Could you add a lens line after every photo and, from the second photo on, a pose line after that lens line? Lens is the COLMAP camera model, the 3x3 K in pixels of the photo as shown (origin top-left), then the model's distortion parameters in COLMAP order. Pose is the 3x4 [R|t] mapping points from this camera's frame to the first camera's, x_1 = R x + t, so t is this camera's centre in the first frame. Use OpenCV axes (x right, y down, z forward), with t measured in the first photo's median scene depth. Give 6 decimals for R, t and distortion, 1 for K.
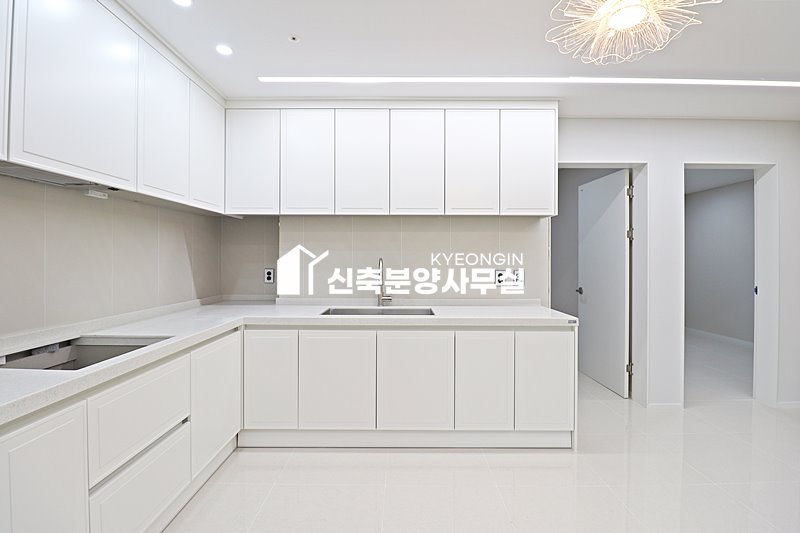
lens RADIAL K [[370.0, 0, 400.8], [0, 370.0, 260.5], [0, 0, 1]] dist [-0.008634, -0.007847]
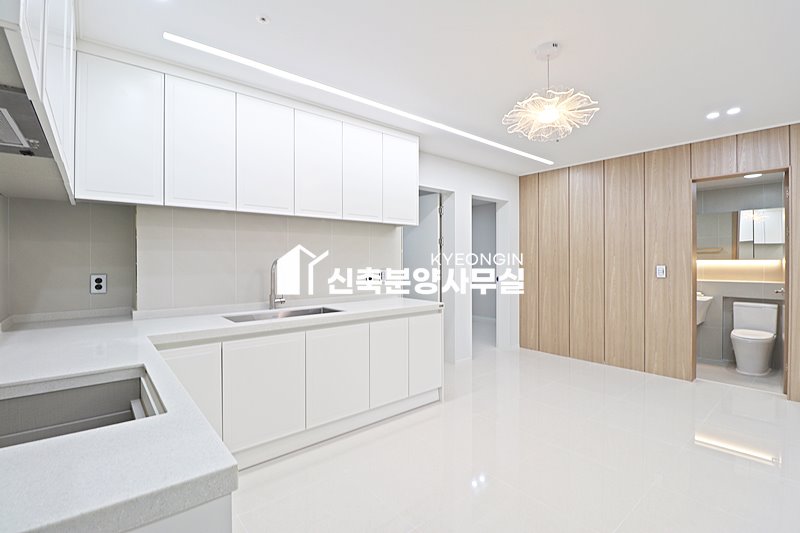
lens RADIAL K [[370.0, 0, 406.5], [0, 370.0, 263.2], [0, 0, 1]] dist [-0.008634, -0.007847]
pose [[0.755449, -0.009452, 0.655139, -0.417350], [0.006609, 0.999955, 0.006807, -0.000605], [-0.655174, -0.000812, 0.755478, 0.049012]]
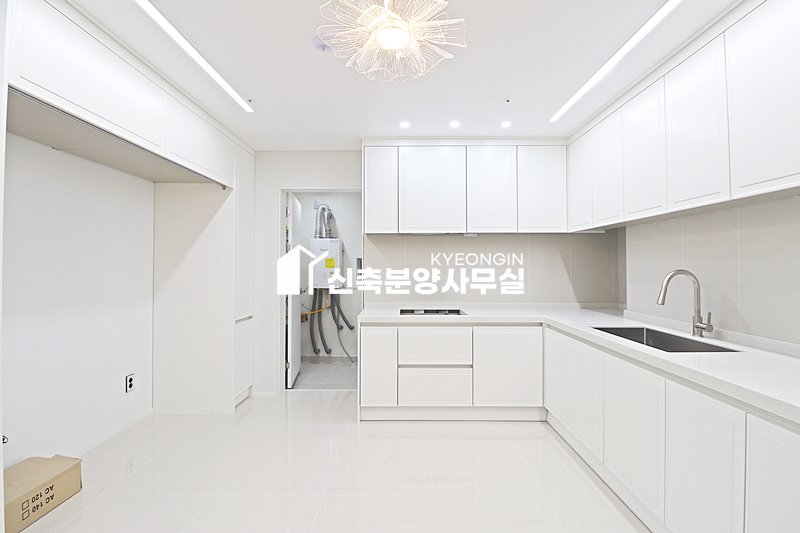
lens RADIAL K [[370.0, 0, 402.0], [0, 370.0, 260.7], [0, 0, 1]] dist [-0.008634, -0.007847]
pose [[-0.001447, -0.020343, -0.999792, 0.667607], [-0.004901, 0.999781, -0.020336, -0.007351], [0.999987, 0.004870, -0.001546, 0.421523]]
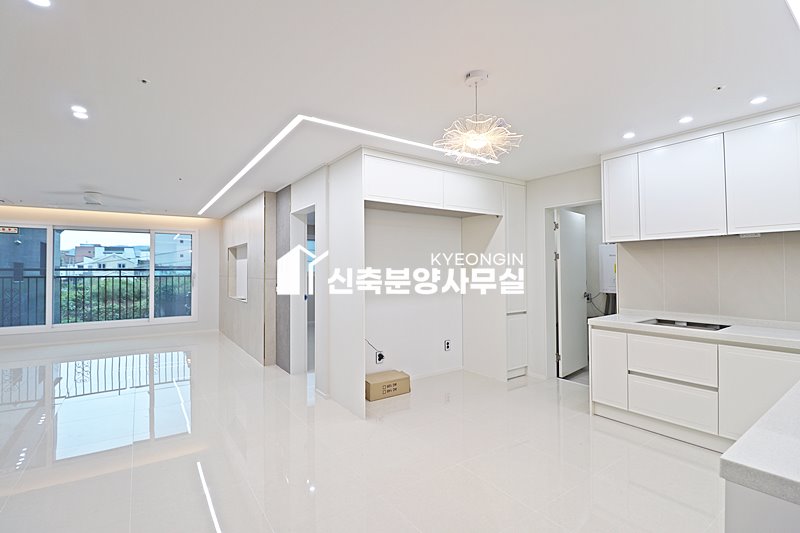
lens RADIAL K [[370.0, 0, 401.1], [0, 370.0, 260.0], [0, 0, 1]] dist [-0.008634, -0.007847]
pose [[-0.818241, -0.013311, -0.574721, 0.769874], [-0.000347, 0.999743, -0.022661, -0.029270], [0.574875, -0.018343, -0.818036, 0.896274]]
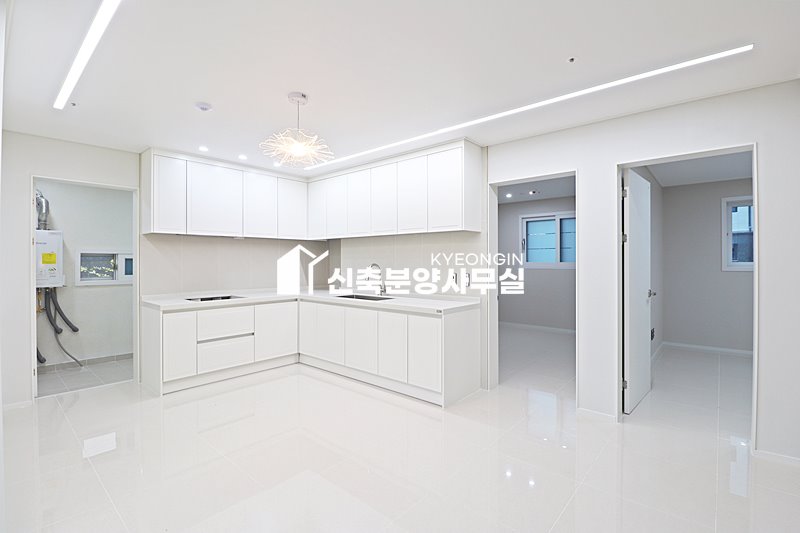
lens RADIAL K [[370.0, 0, 399.1], [0, 370.0, 262.3], [0, 0, 1]] dist [-0.008634, -0.007847]
pose [[0.759107, -0.002839, -0.650959, 0.989914], [0.000604, 0.999993, -0.003656, -0.006525], [0.650965, 0.002382, 0.759104, -0.097261]]
